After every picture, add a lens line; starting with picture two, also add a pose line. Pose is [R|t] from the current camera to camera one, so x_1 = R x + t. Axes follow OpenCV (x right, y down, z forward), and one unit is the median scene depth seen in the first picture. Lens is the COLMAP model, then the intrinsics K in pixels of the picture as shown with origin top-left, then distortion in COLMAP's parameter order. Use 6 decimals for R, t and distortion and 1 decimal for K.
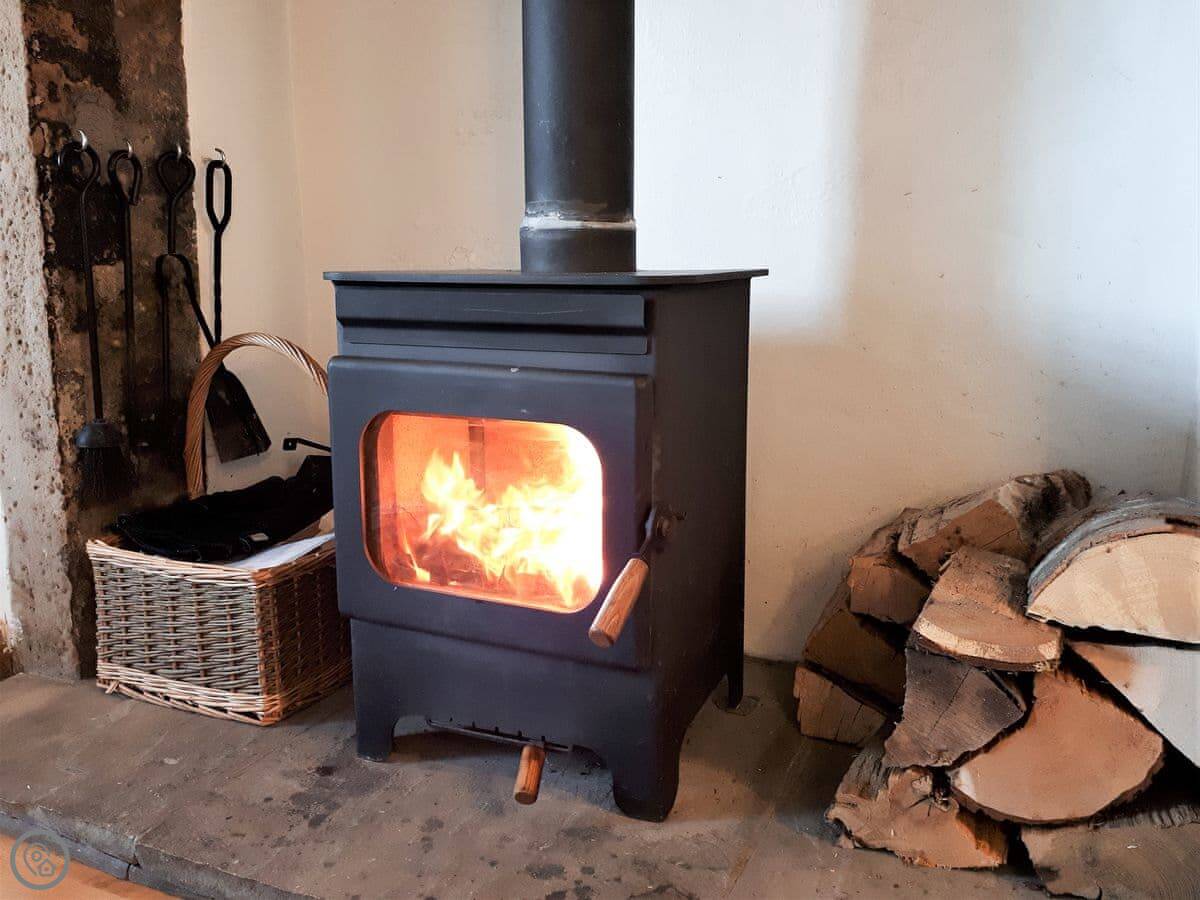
lens RADIAL K [[955.4, 0, 600.0], [0, 955.4, 450.0], [0, 0, 1]] dist [-0.000313, -0.003507]
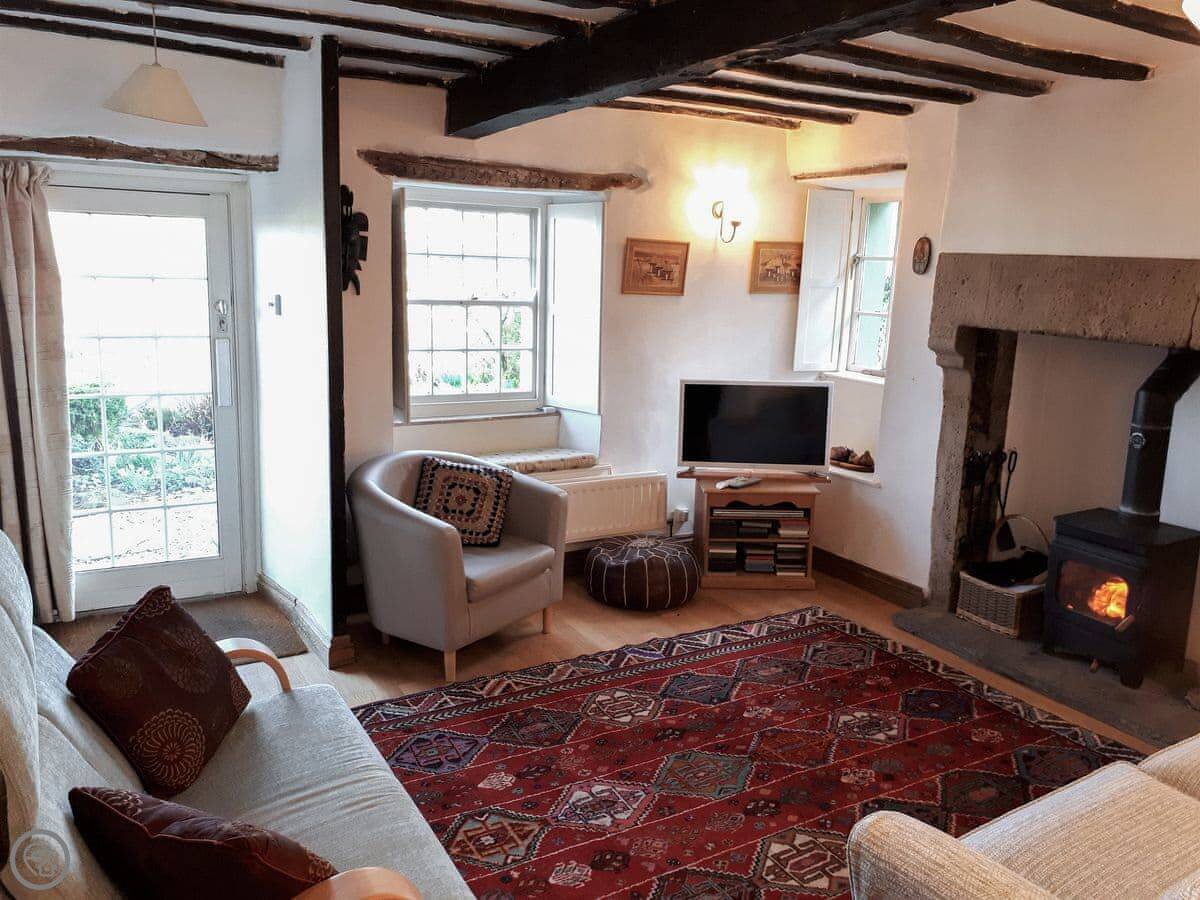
lens RADIAL K [[955.4, 0, 600.0], [0, 955.4, 450.0], [0, 0, 1]] dist [-0.000313, -0.003507]
pose [[0.801562, 0.133528, -0.582811, 0.340137], [-0.127859, 0.990476, 0.051079, -0.336412], [0.584081, 0.033574, 0.811001, -2.463488]]
